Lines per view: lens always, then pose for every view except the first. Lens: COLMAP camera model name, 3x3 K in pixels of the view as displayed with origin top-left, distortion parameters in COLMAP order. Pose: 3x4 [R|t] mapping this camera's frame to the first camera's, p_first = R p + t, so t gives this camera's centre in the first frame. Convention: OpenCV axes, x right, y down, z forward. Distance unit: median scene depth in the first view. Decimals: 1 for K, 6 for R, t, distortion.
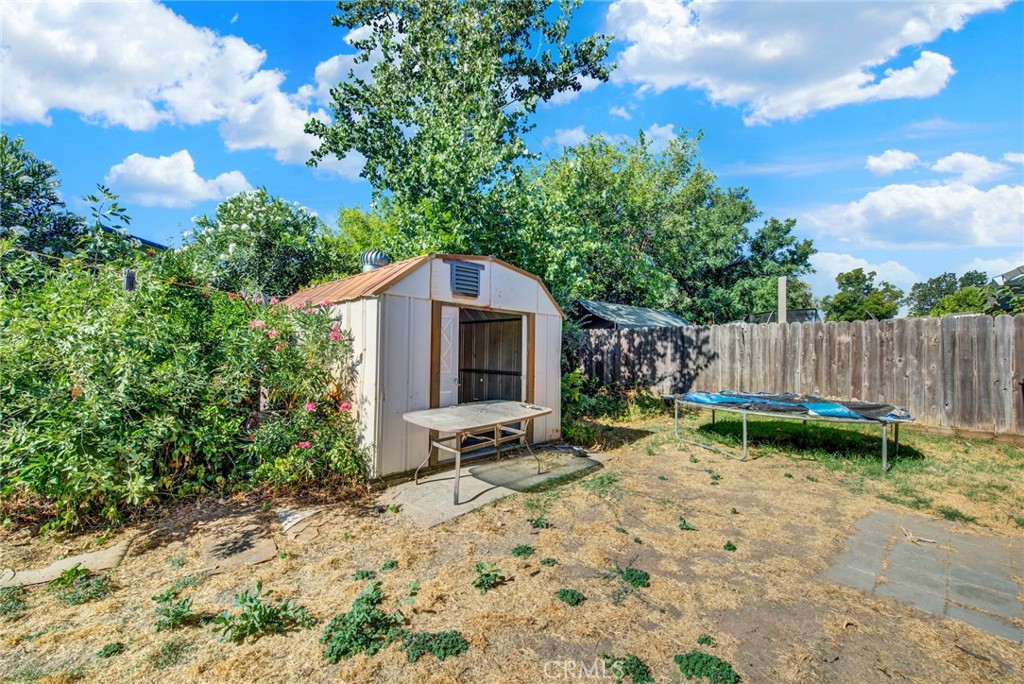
lens RADIAL K [[414.1, 0, 522.9], [0, 414.1, 341.1], [0, 0, 1]] dist [-0.000788, -0.001582]
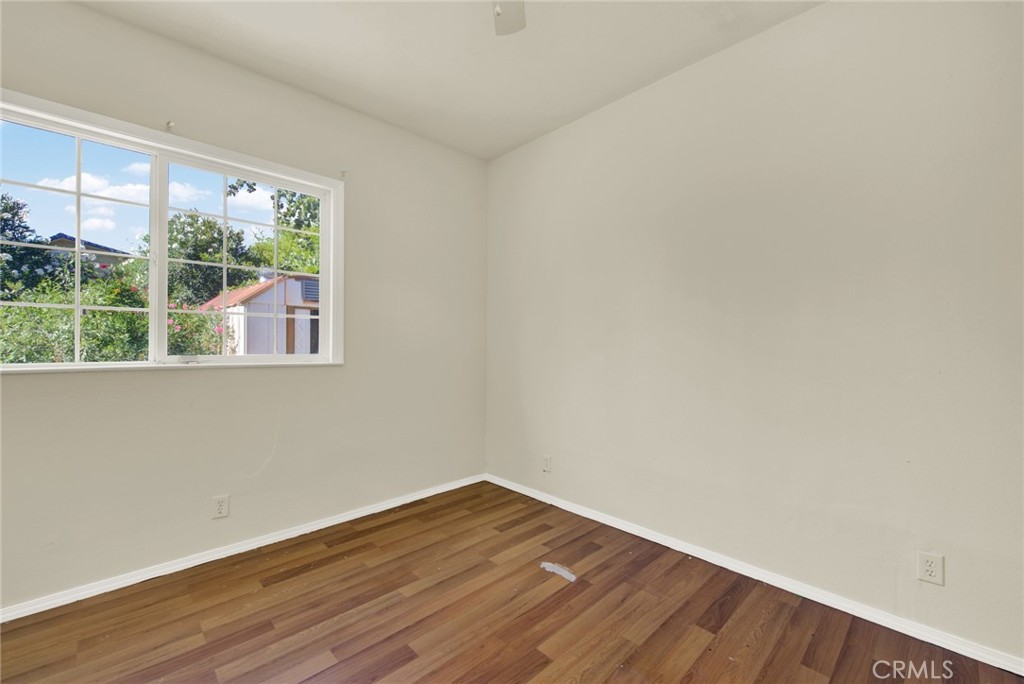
lens RADIAL K [[414.1, 0, 508.5], [0, 414.1, 343.5], [0, 0, 1]] dist [-0.000788, -0.001582]
pose [[0.999541, -0.009194, 0.028870, 0.551355], [0.008296, 0.999483, 0.031056, 0.002538], [-0.029141, -0.030802, 0.999101, -0.564813]]
